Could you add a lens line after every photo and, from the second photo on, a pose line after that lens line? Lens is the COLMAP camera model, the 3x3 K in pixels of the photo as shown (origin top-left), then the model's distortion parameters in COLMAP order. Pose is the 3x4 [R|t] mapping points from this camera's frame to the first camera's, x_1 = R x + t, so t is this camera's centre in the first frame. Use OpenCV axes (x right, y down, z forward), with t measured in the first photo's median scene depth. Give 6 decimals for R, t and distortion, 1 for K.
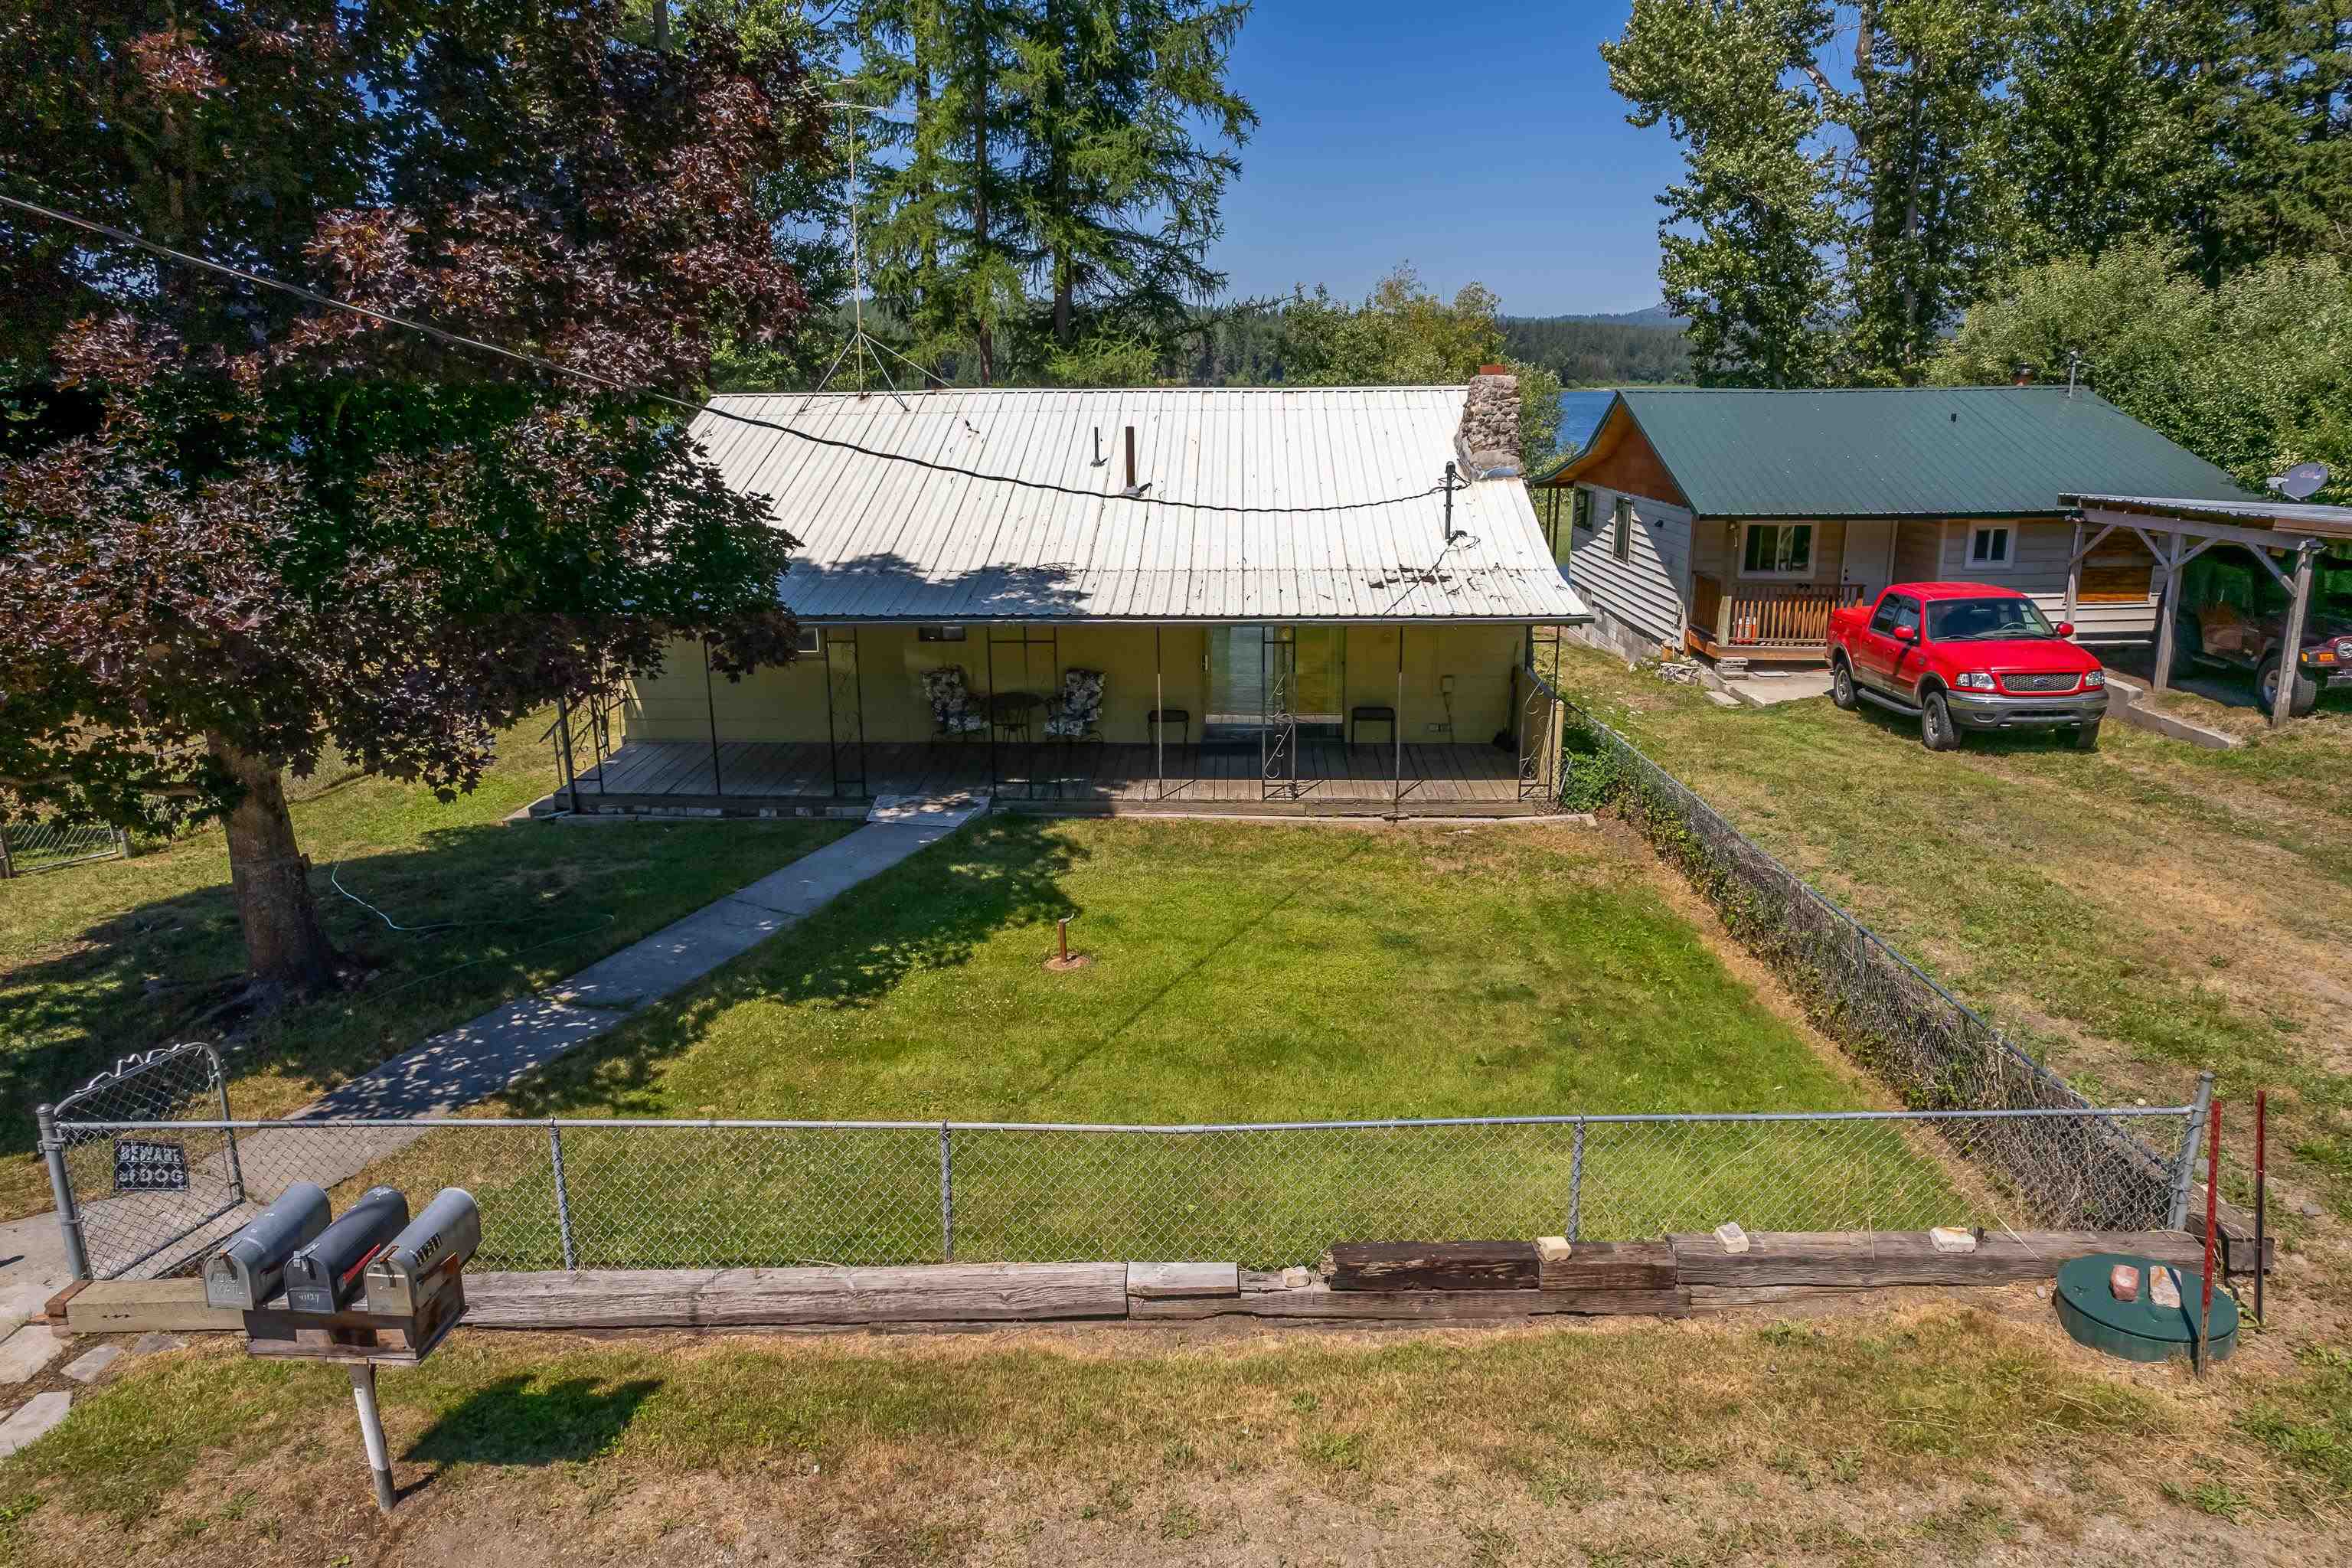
lens RADIAL K [[1519.6, 0, 1159.4], [0, 1519.6, 804.6], [0, 0, 1]] dist [-0.069704, 0.065439]
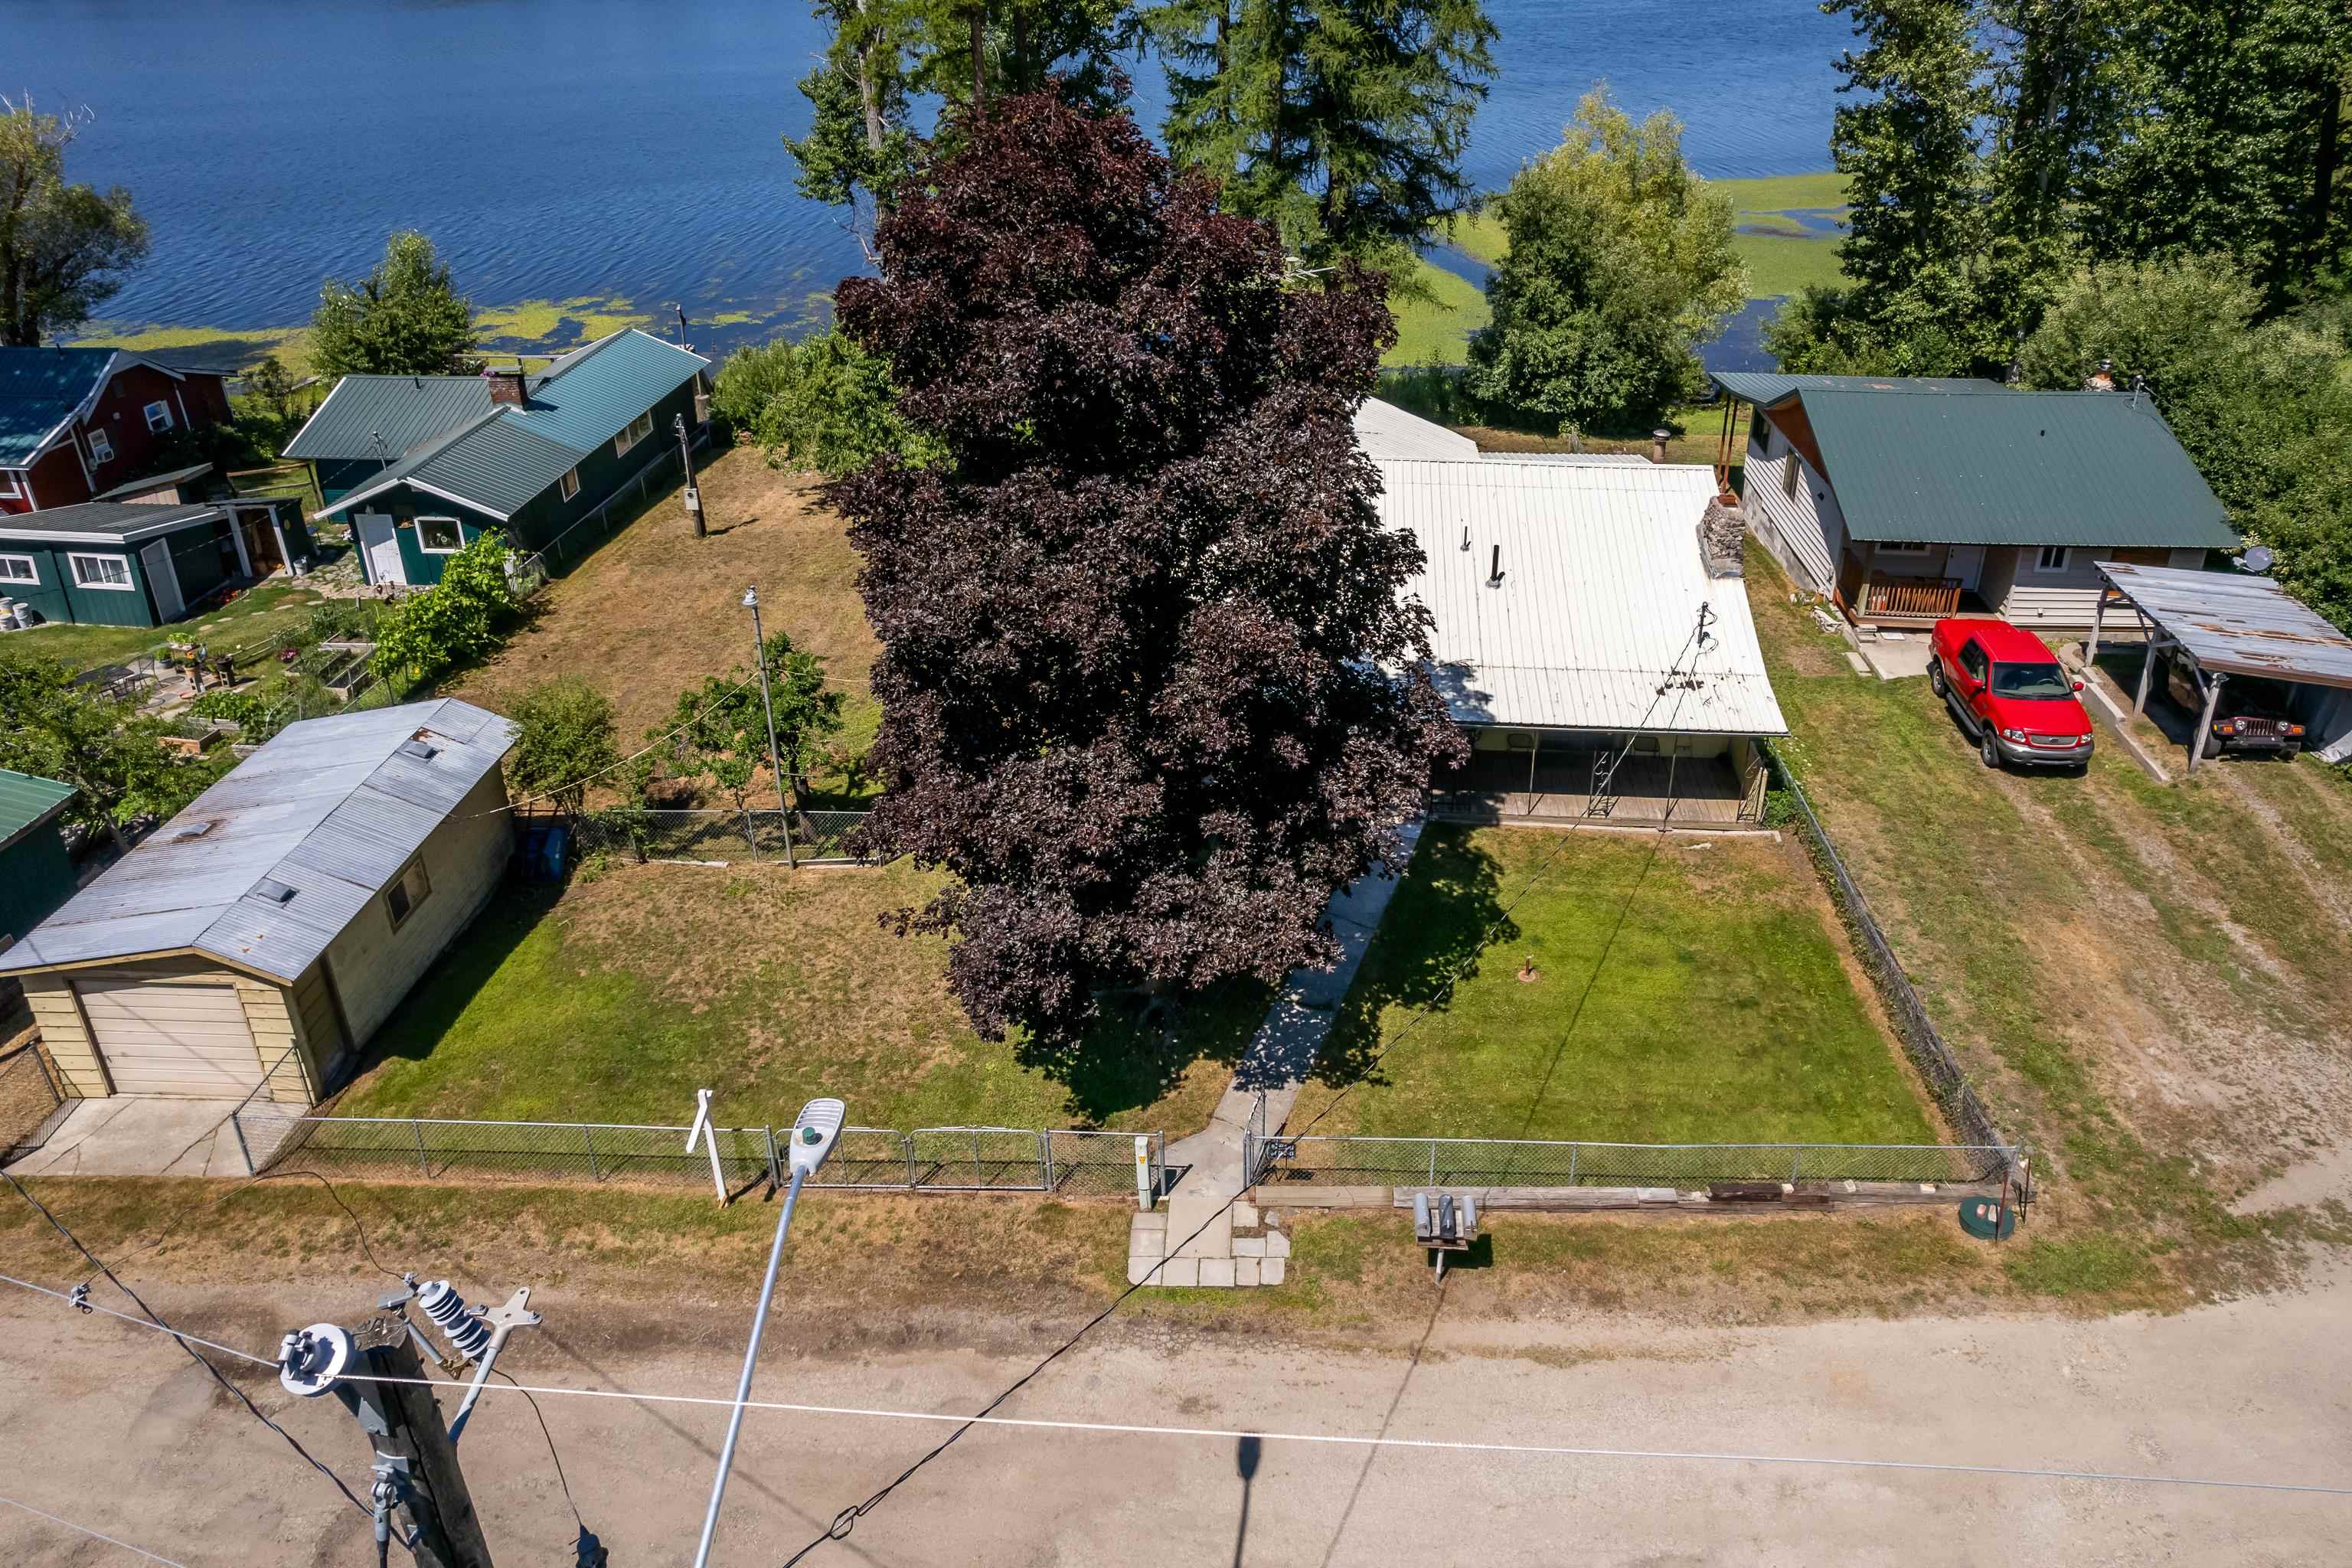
lens RADIAL K [[1519.6, 0, 1244.7], [0, 1519.6, 659.7], [0, 0, 1]] dist [-0.069704, 0.065439]
pose [[0.999814, 0.015962, -0.010823, -0.449490], [-0.013747, 0.983466, 0.180572, -0.711026], [0.013526, -0.180390, 0.983502, -0.975097]]
